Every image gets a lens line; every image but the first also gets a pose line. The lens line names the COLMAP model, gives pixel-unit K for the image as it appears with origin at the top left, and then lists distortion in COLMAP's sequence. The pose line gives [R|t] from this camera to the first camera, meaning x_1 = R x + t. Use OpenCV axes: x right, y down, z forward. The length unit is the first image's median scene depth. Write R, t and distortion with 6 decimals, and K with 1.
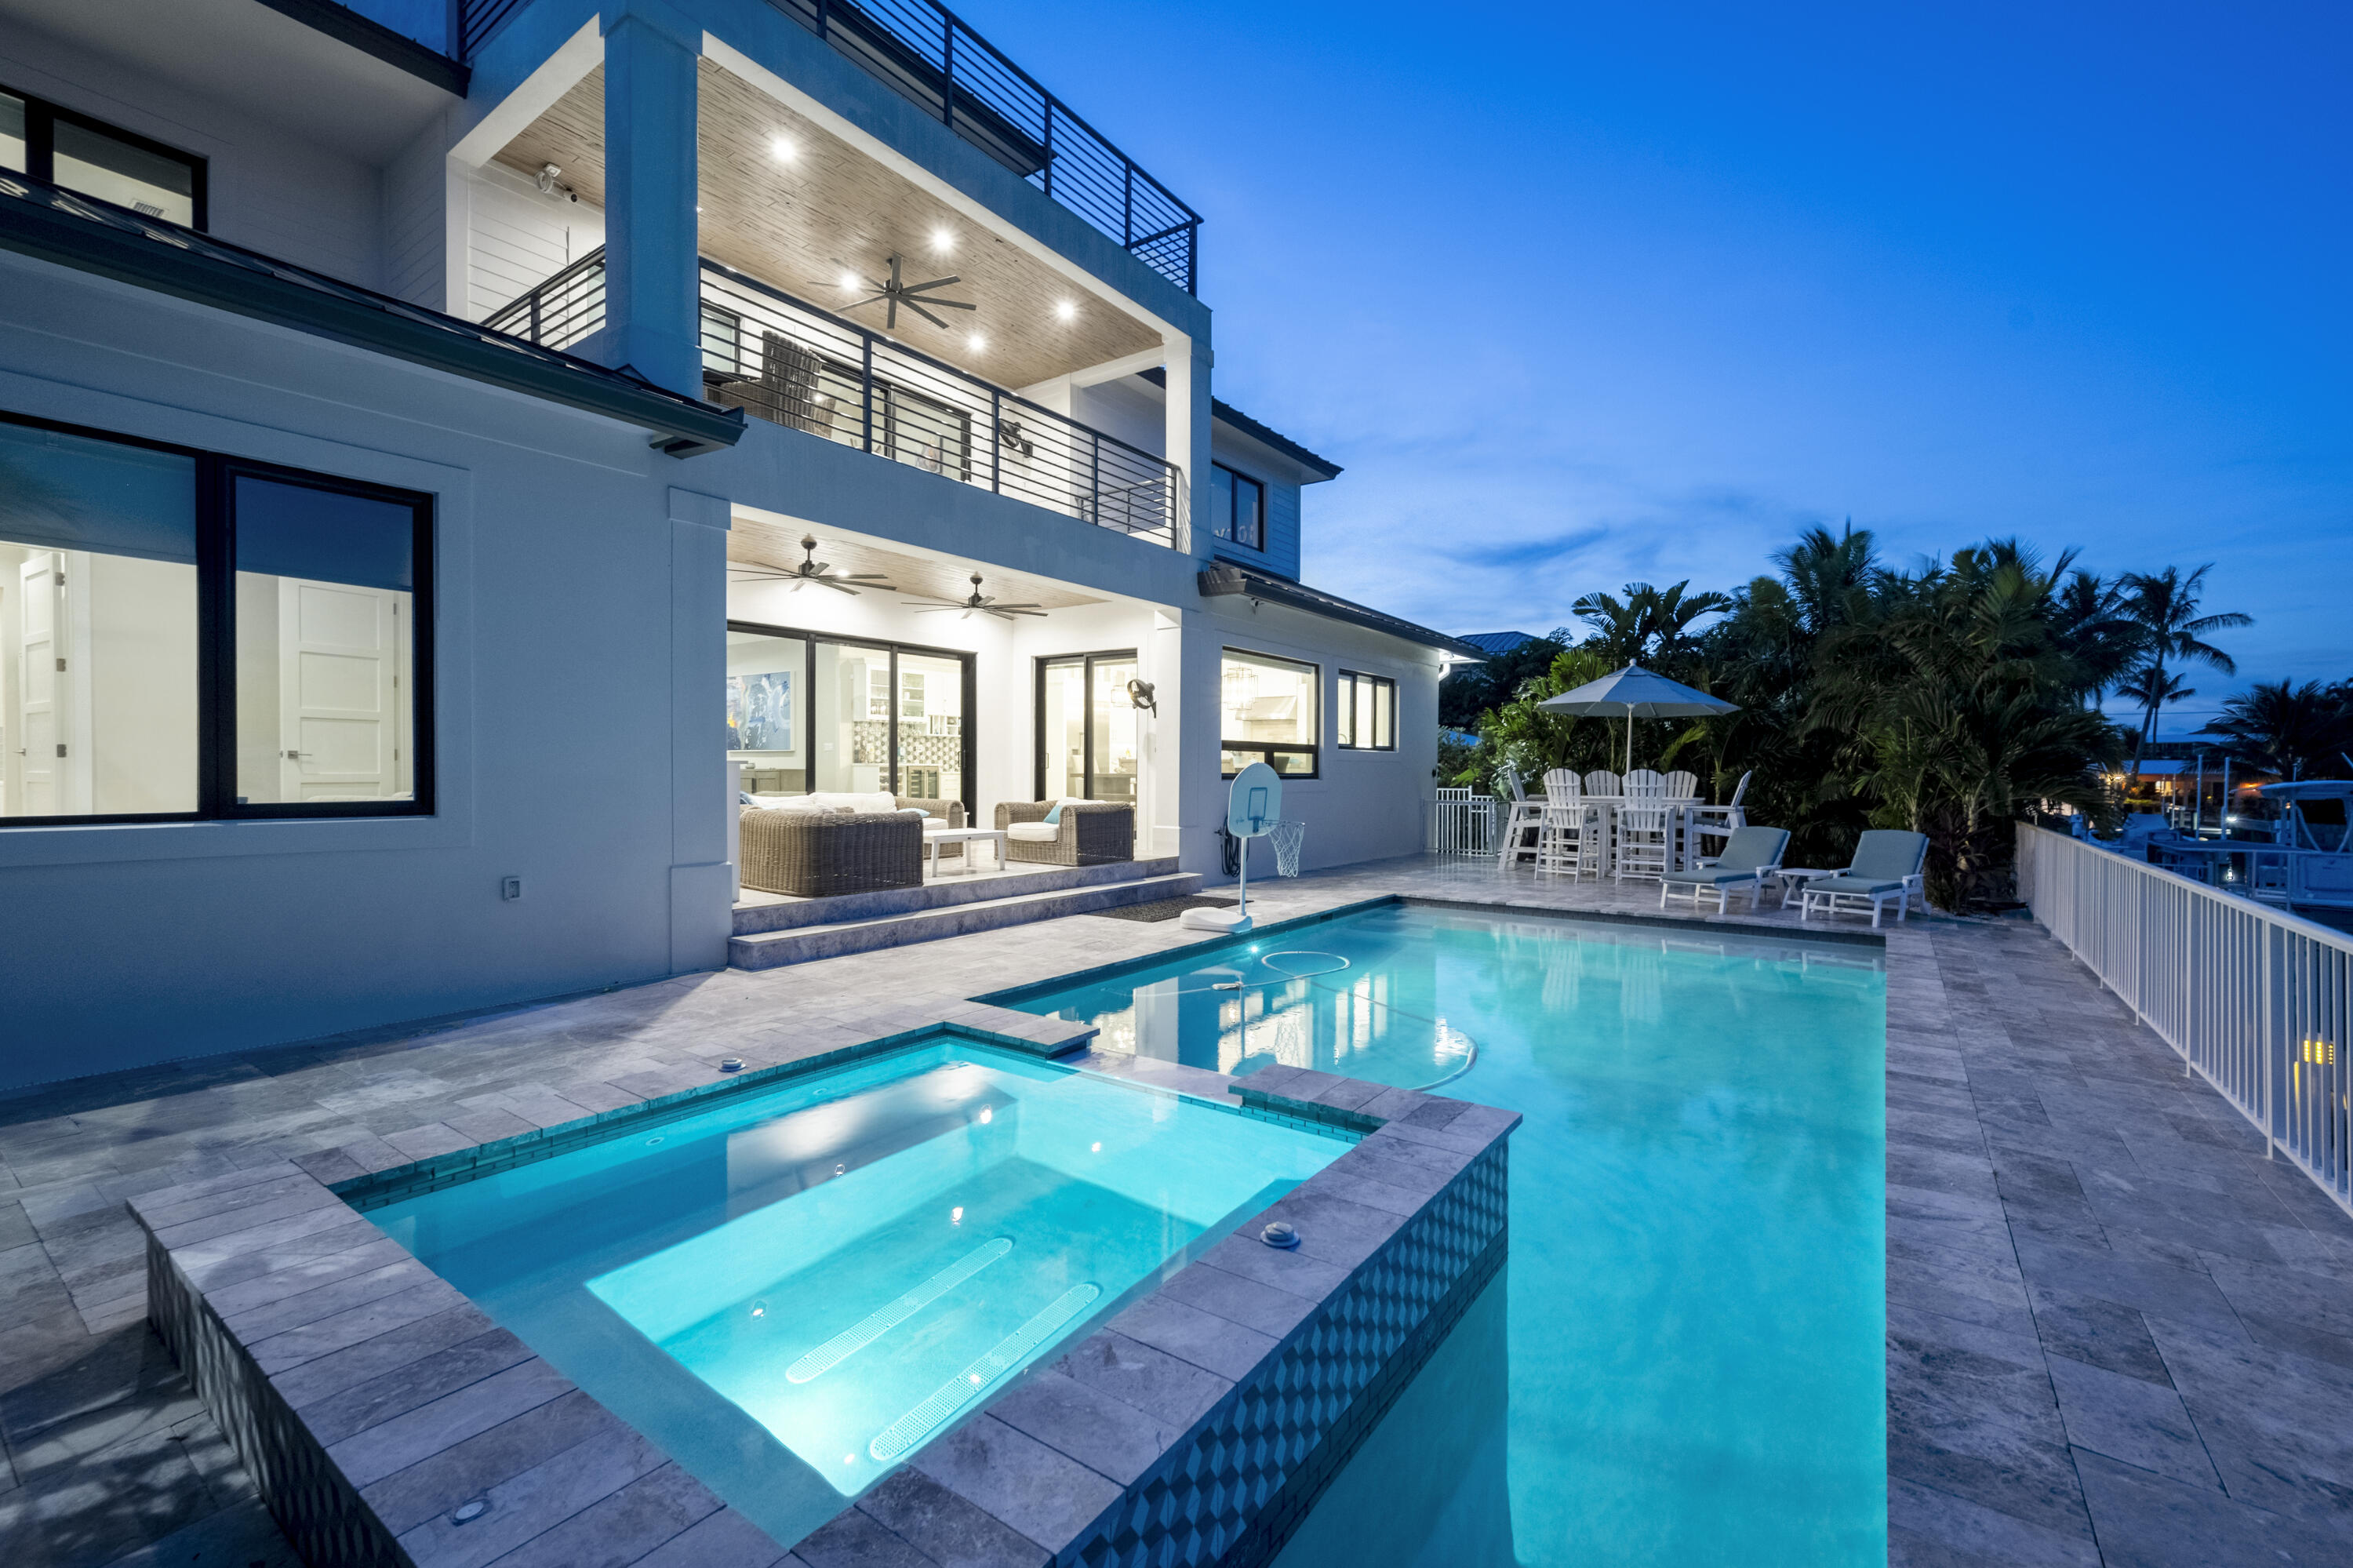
lens RADIAL K [[992.7, 0, 1170.5], [0, 992.7, 773.0], [0, 0, 1]] dist [0.002411, 0.000152]
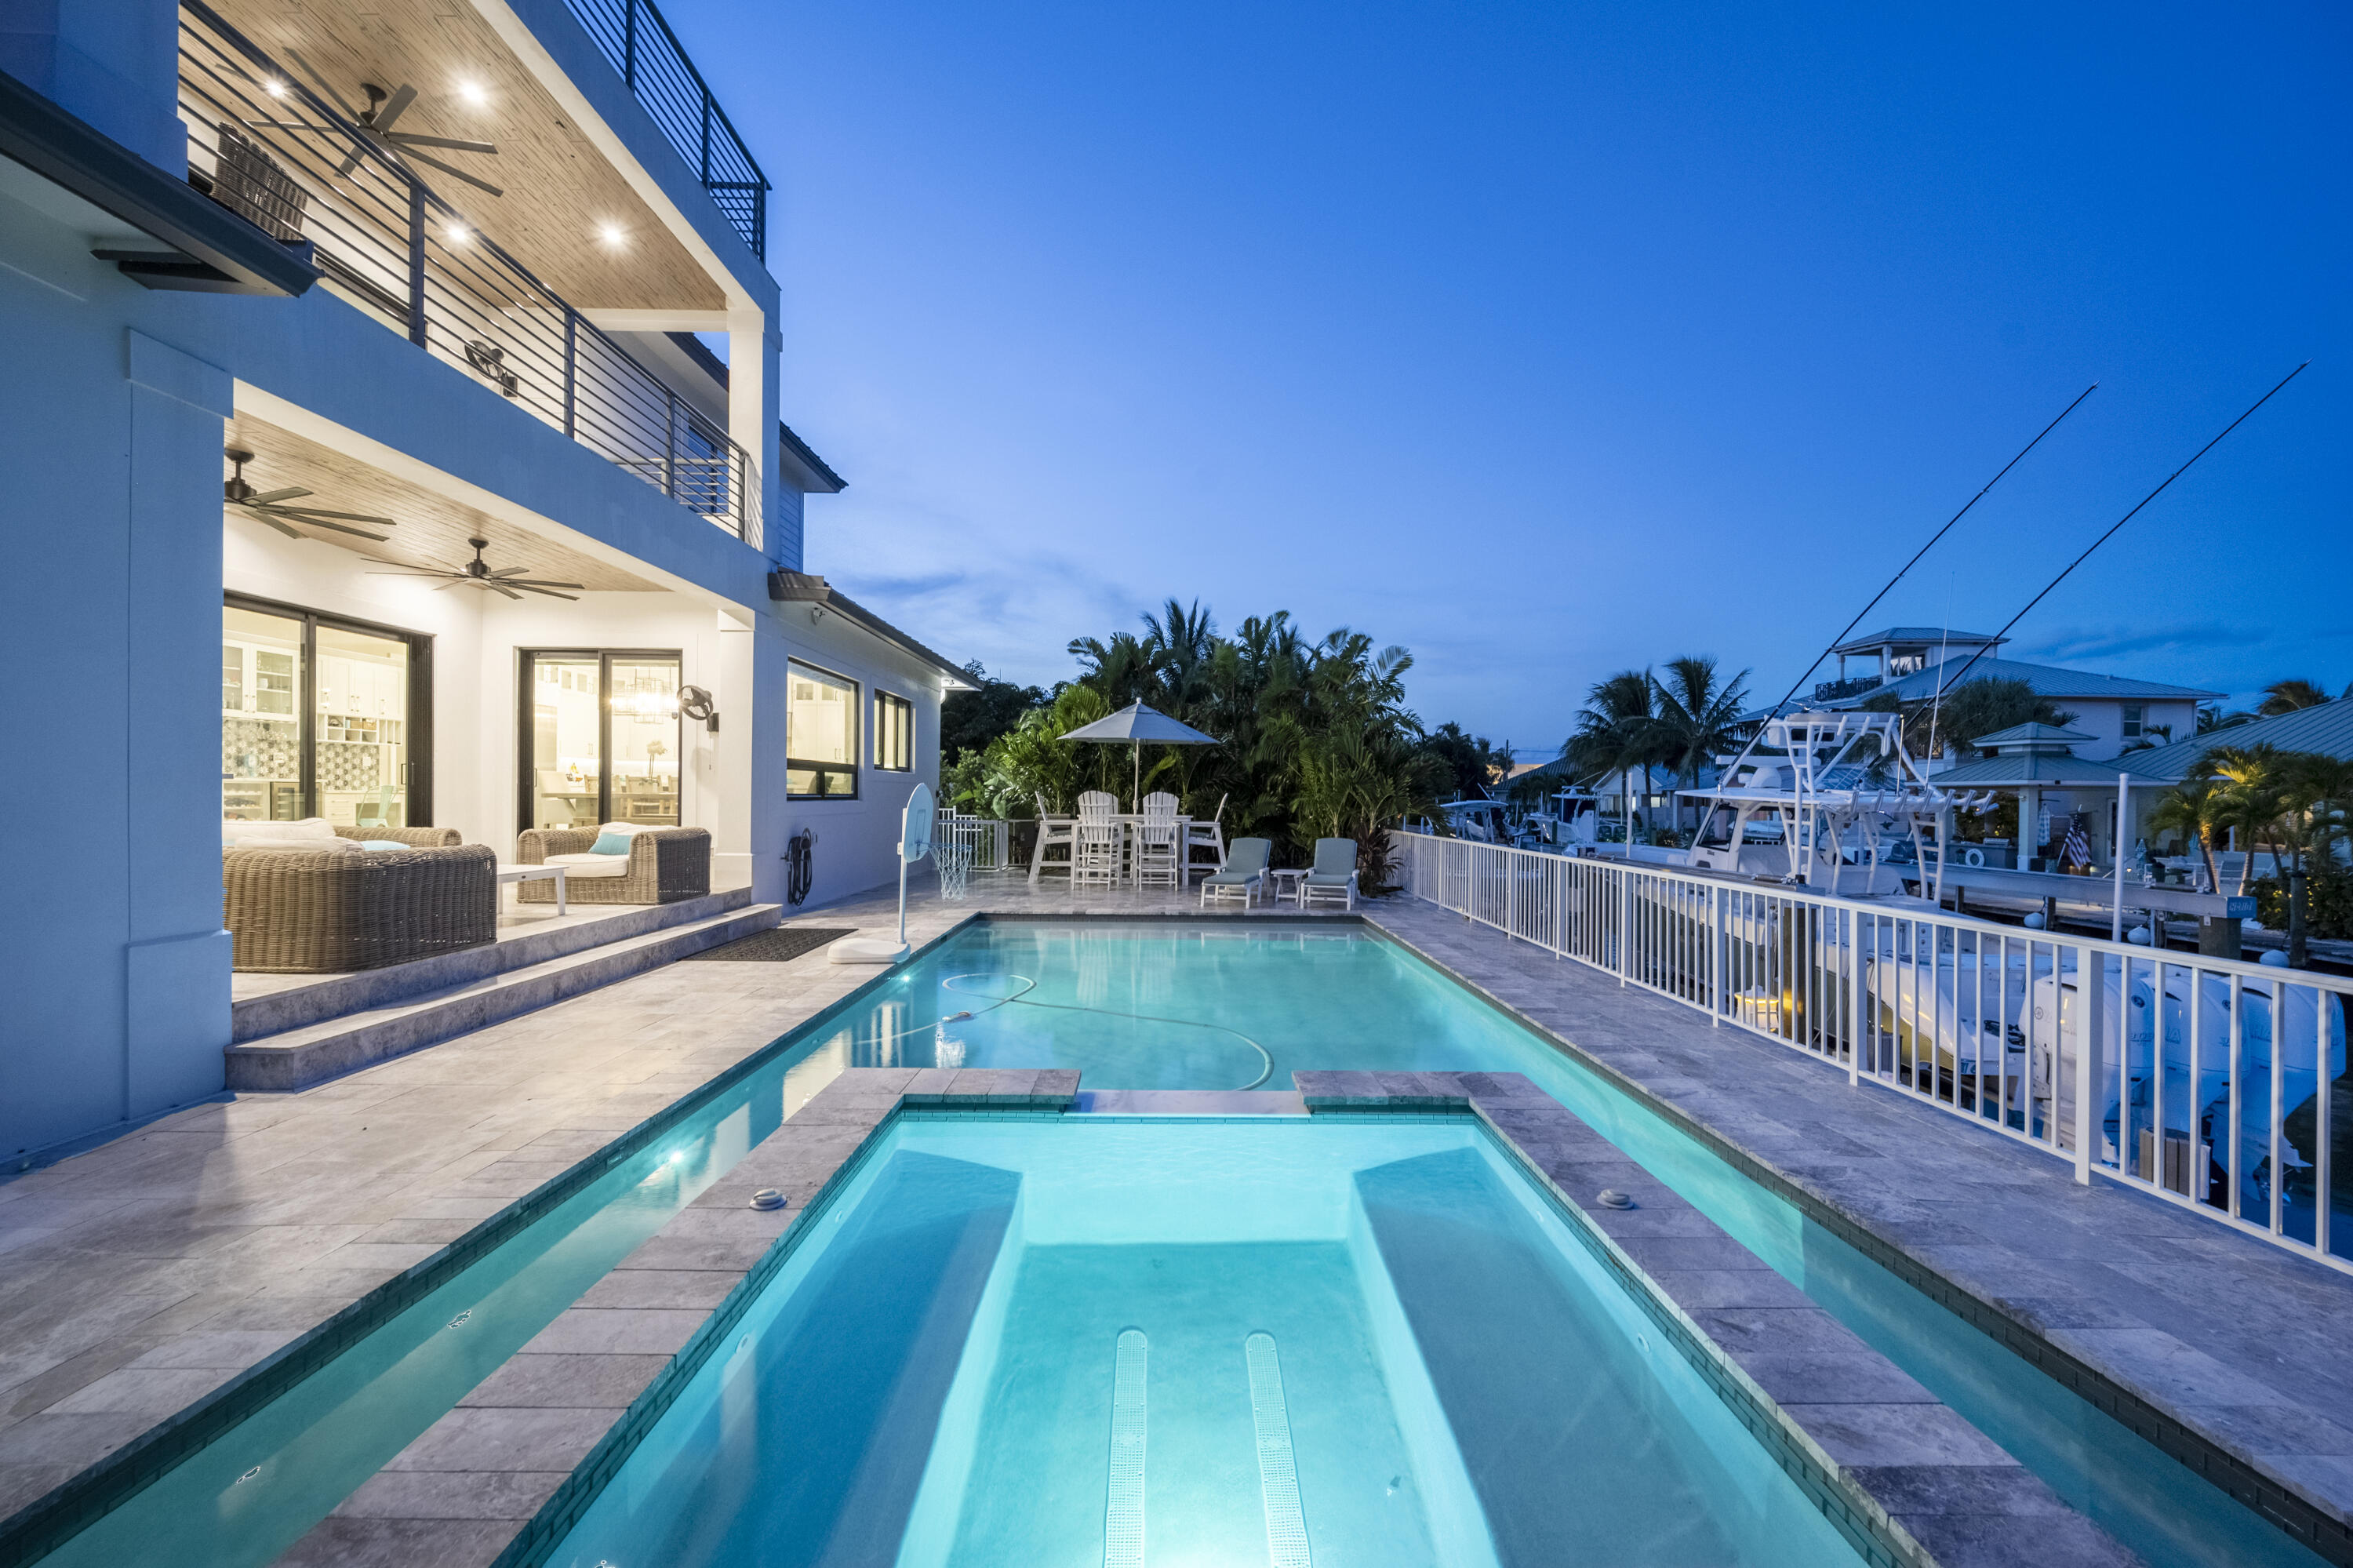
lens RADIAL K [[947.9, 0, 1175.0], [0, 947.9, 792.5], [0, 0, 1]] dist [-0.001100, -0.000013]
pose [[0.805161, 0.003813, 0.593044, -0.208697], [-0.003461, 0.999993, -0.001730, -0.001010], [-0.593046, -0.000660, 0.805168, 0.090879]]
